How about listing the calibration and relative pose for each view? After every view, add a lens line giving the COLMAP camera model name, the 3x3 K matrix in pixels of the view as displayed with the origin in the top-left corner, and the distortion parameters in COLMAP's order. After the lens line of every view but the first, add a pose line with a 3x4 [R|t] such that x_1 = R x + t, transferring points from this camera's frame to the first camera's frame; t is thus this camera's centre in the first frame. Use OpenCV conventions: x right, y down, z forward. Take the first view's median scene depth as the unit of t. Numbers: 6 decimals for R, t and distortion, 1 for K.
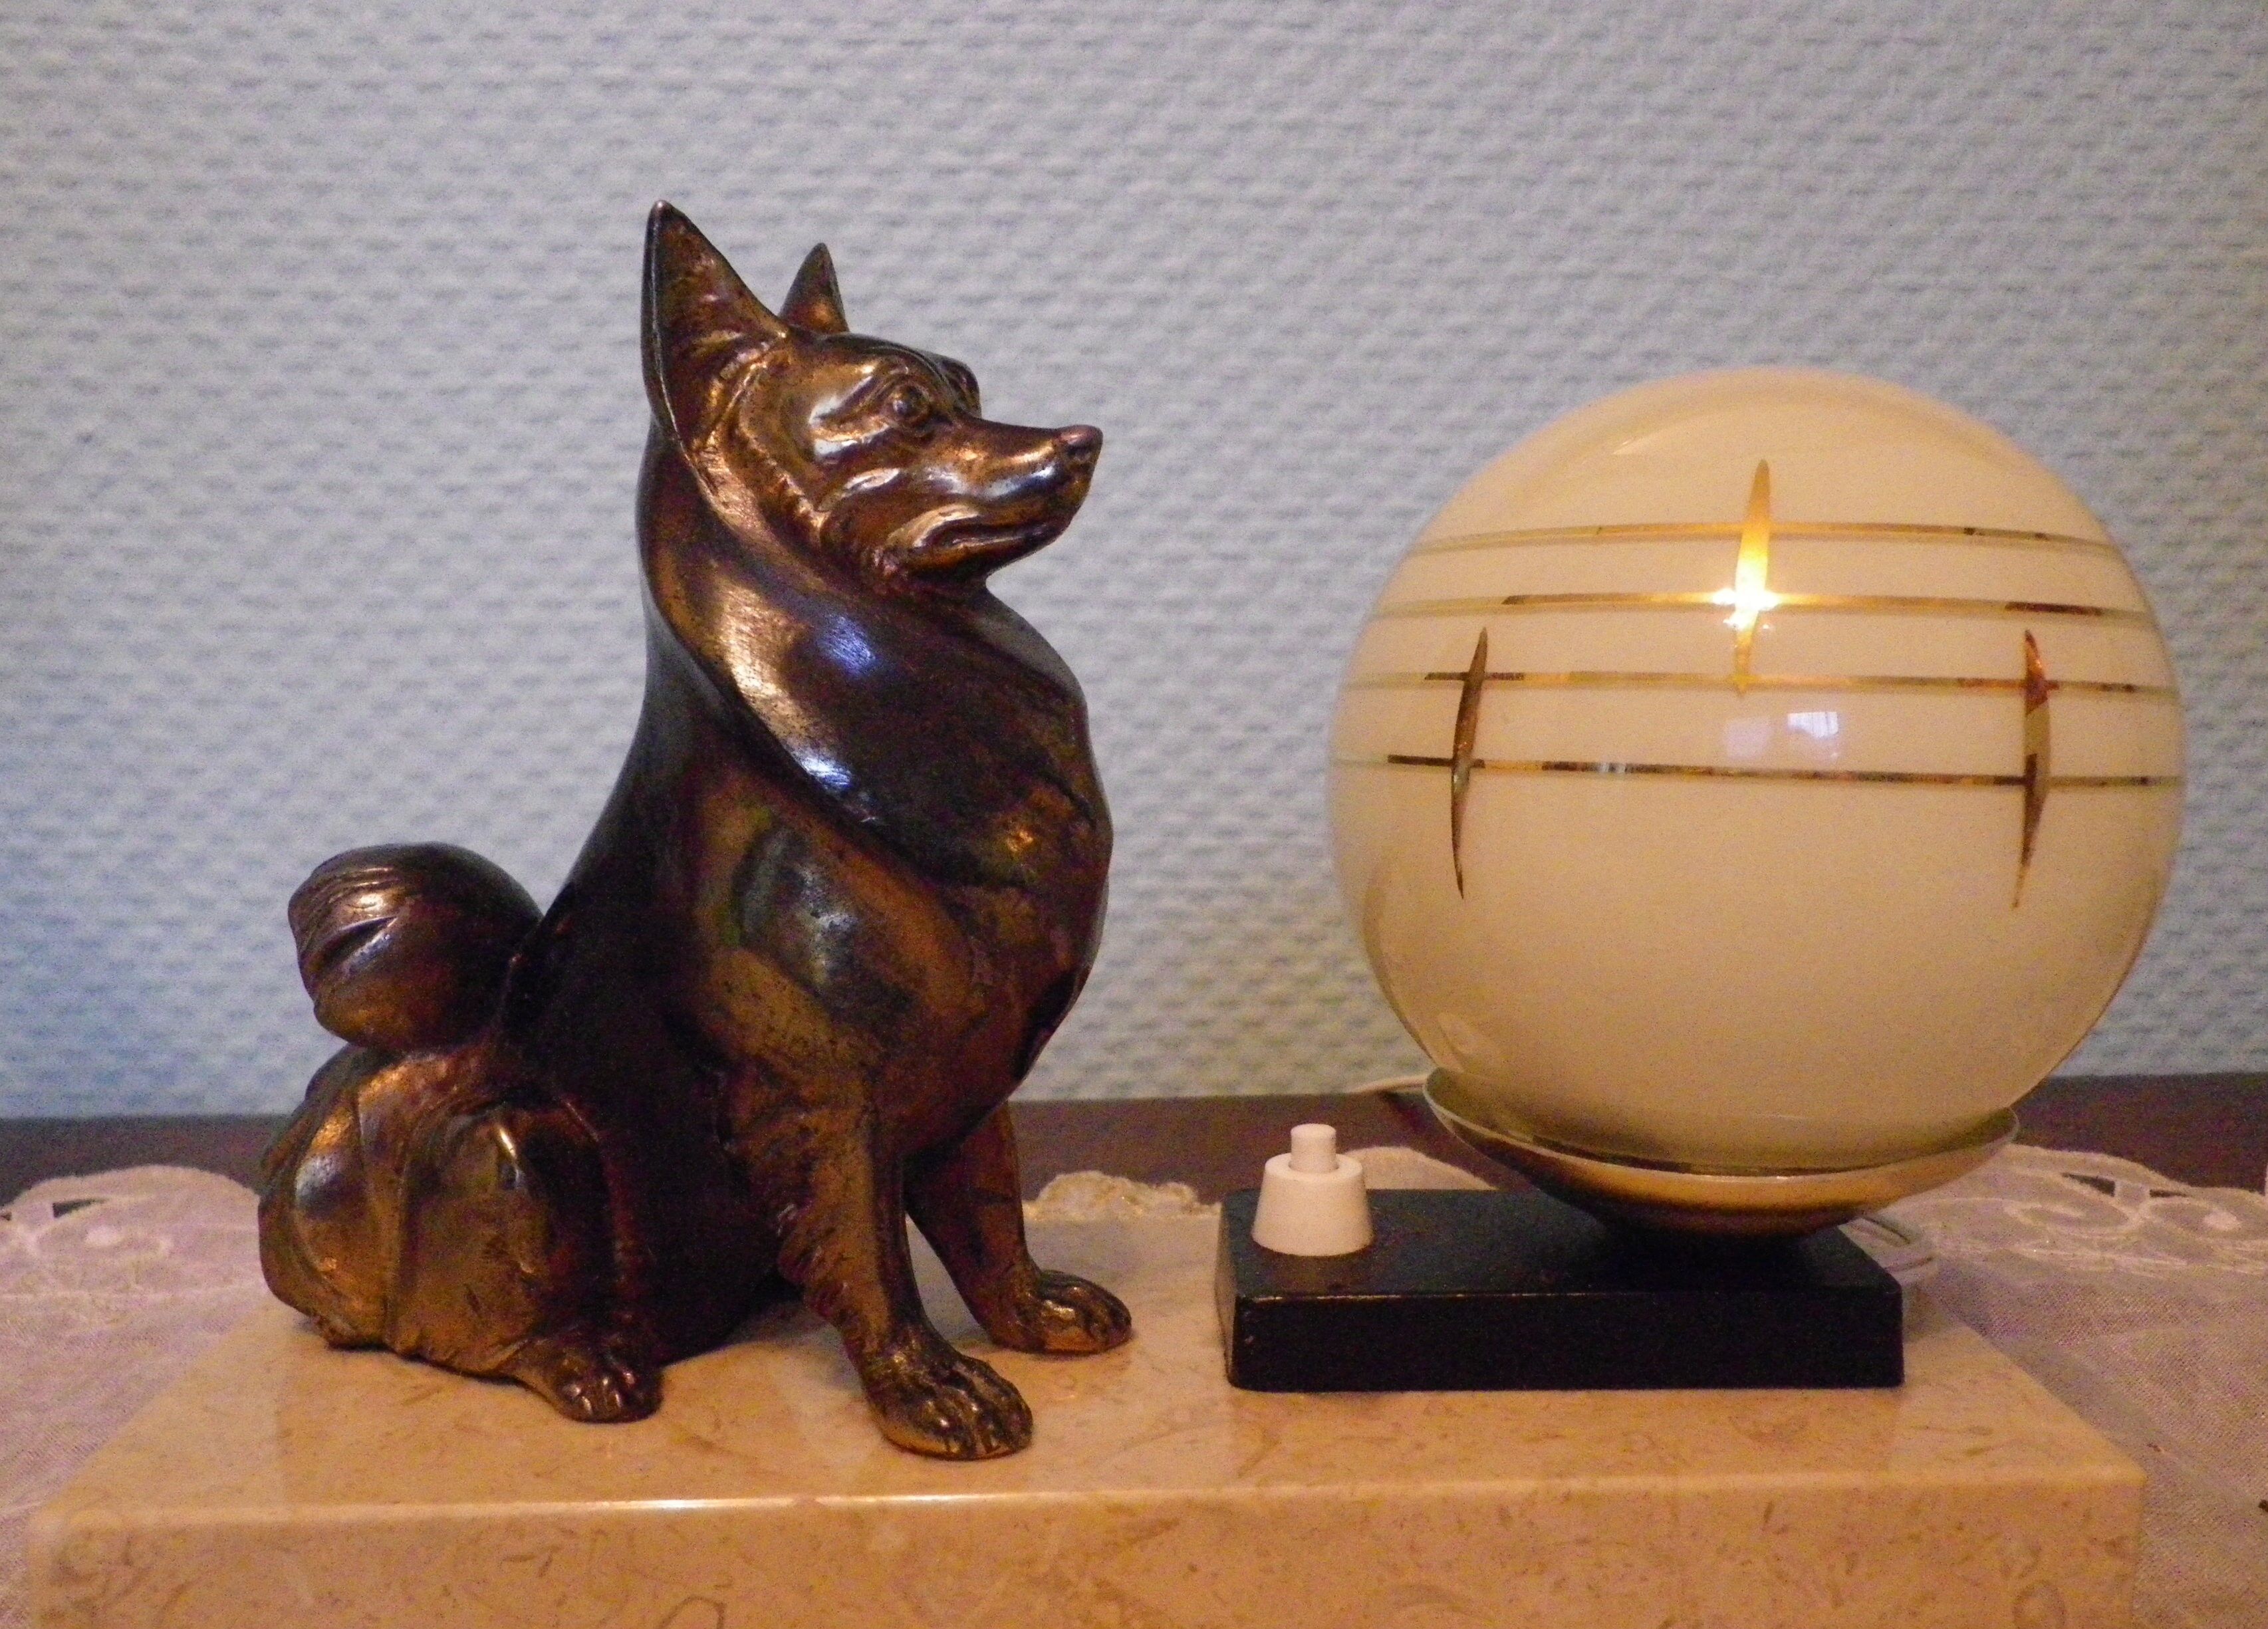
lens RADIAL K [[2055.2, 0, 1153.6], [0, 2055.2, 981.5], [0, 0, 1]] dist [-0.008140, 0.010755]
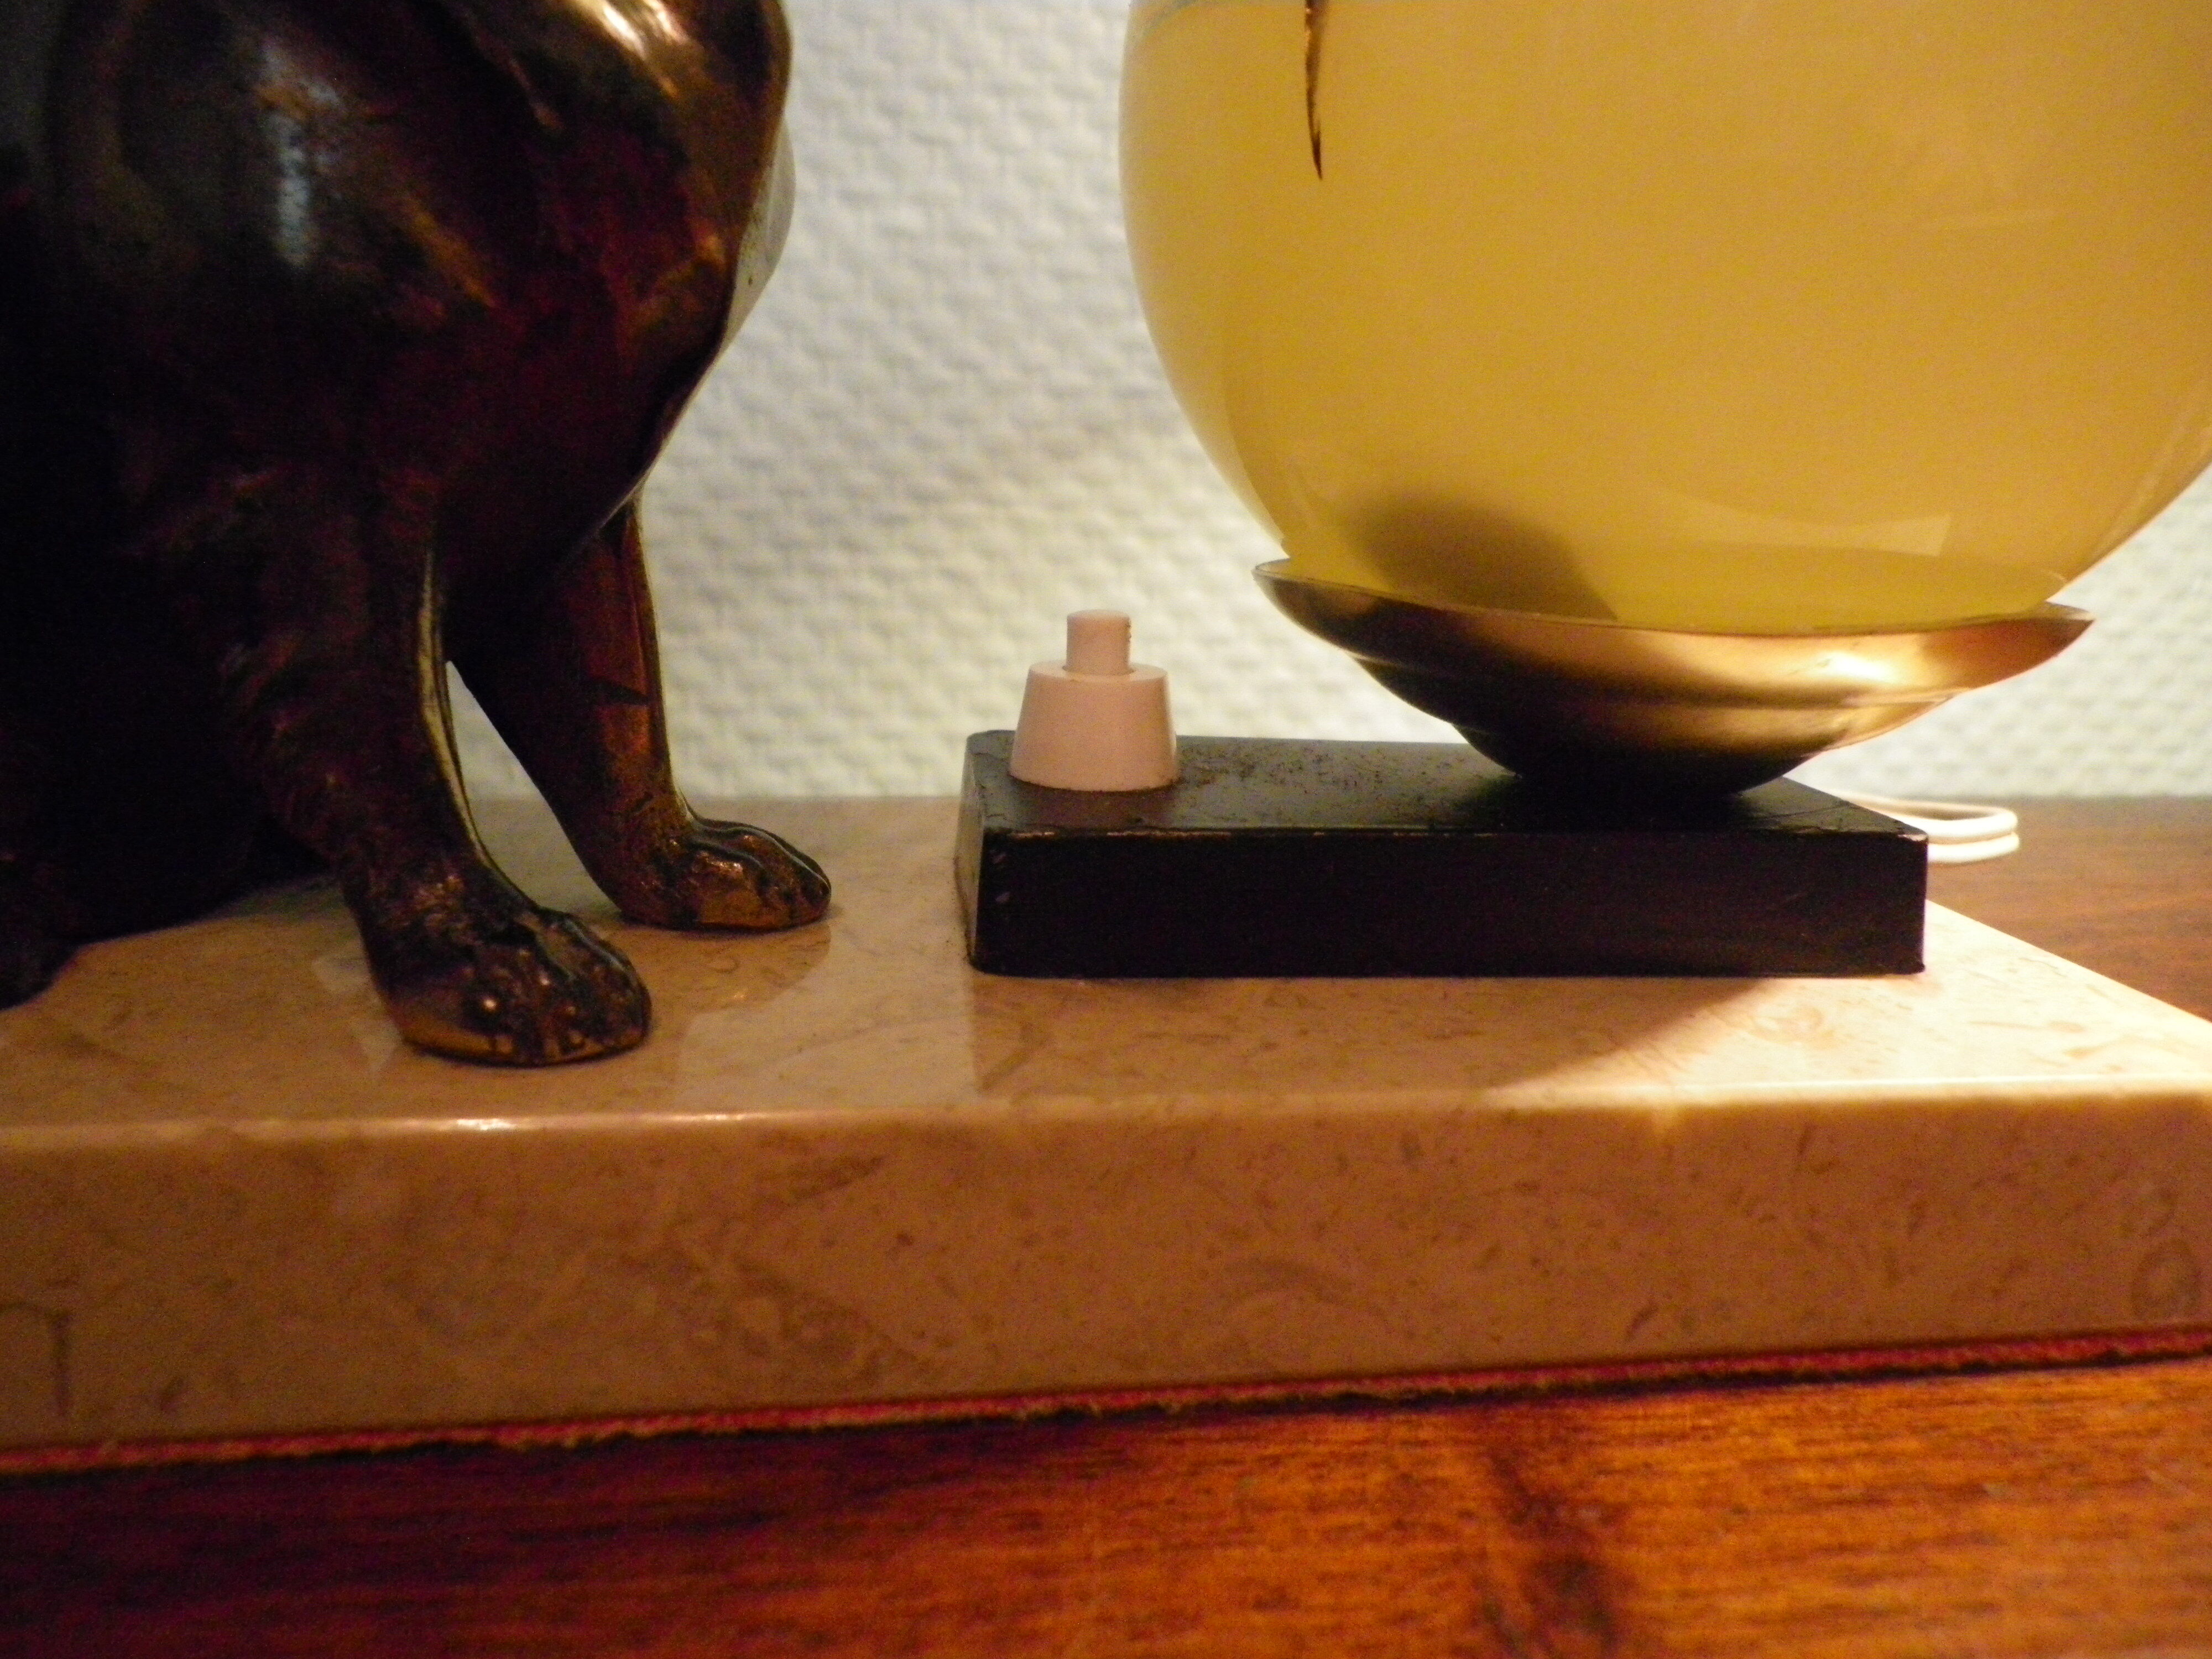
lens RADIAL K [[1708.7, 0, 1117.2], [0, 1708.7, 825.9], [0, 0, 1]] dist [-0.005193, 0.007048]
pose [[0.992975, 0.013448, 0.117554, 0.019620], [-0.016912, 0.999450, 0.028517, 0.144892], [-0.117106, -0.030304, 0.992657, 0.484941]]
